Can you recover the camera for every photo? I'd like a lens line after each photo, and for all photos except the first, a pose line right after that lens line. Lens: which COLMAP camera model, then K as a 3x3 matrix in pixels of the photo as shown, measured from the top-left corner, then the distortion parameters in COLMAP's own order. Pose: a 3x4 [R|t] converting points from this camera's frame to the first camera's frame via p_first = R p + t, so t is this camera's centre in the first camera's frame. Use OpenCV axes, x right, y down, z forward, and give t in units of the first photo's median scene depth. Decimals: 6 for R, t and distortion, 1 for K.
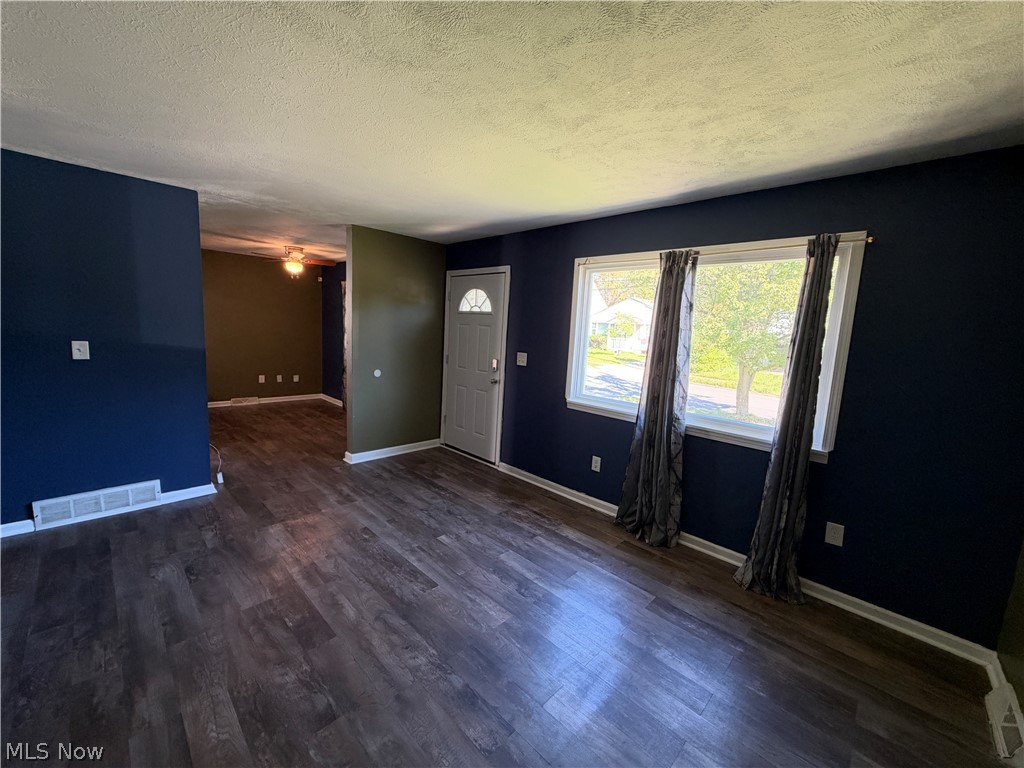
lens RADIAL K [[408.1, 0, 509.8], [0, 408.1, 380.6], [0, 0, 1]] dist [-0.001933, 0.000085]
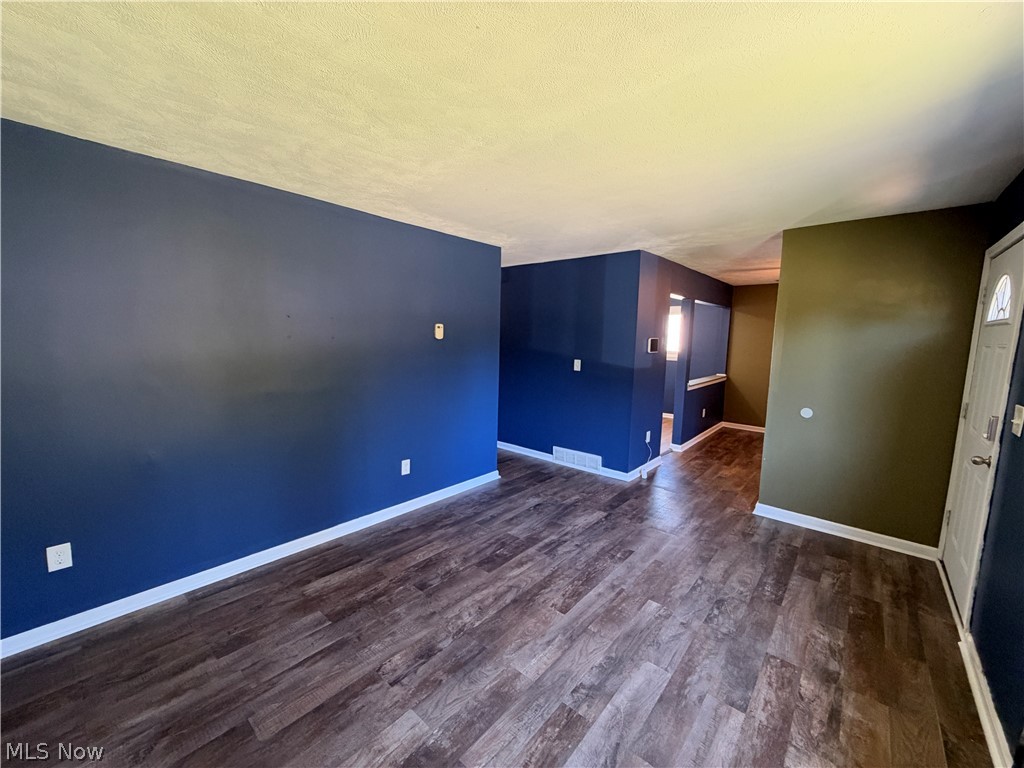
lens RADIAL K [[408.1, 0, 509.8], [0, 408.1, 380.6], [0, 0, 1]] dist [-0.001933, 0.000085]
pose [[0.059105, 0.057613, -0.996588, 0.634160], [-0.144847, 0.988263, 0.048541, -0.054748], [0.987687, 0.141484, 0.066756, 0.635454]]
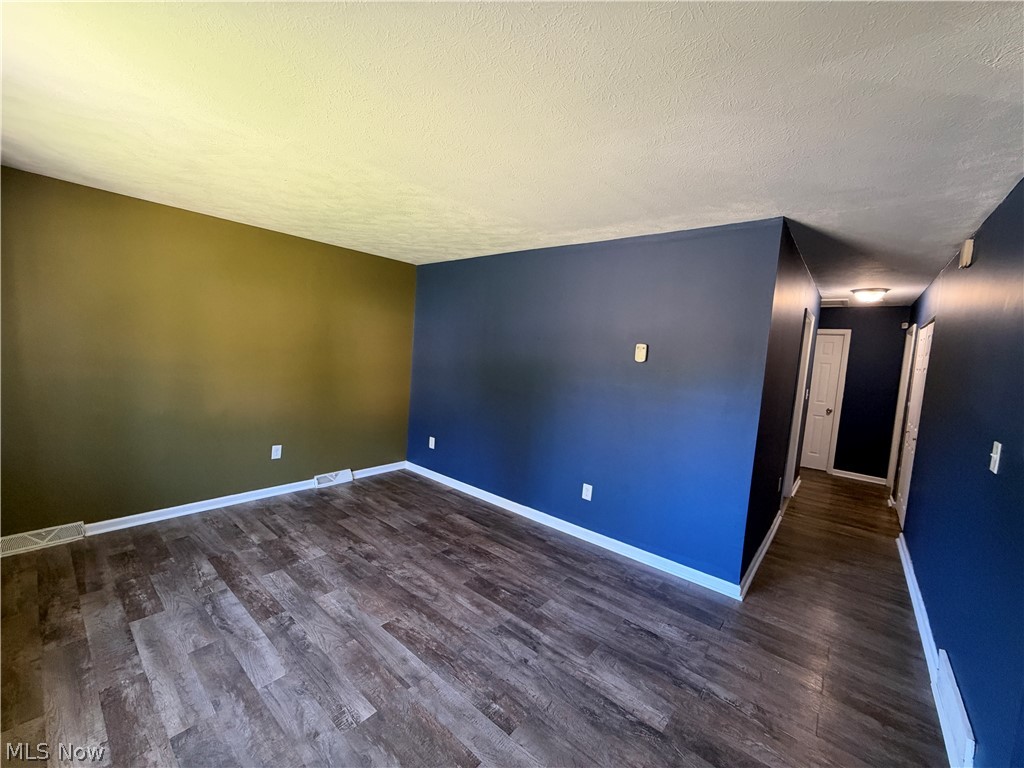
lens RADIAL K [[408.1, 0, 509.8], [0, 408.1, 380.6], [0, 0, 1]] dist [-0.001933, 0.000085]
pose [[-0.990527, -0.108134, -0.084633, -0.280694], [-0.123295, 0.971697, 0.201503, -0.223030], [0.060448, 0.210029, -0.975825, 1.558333]]
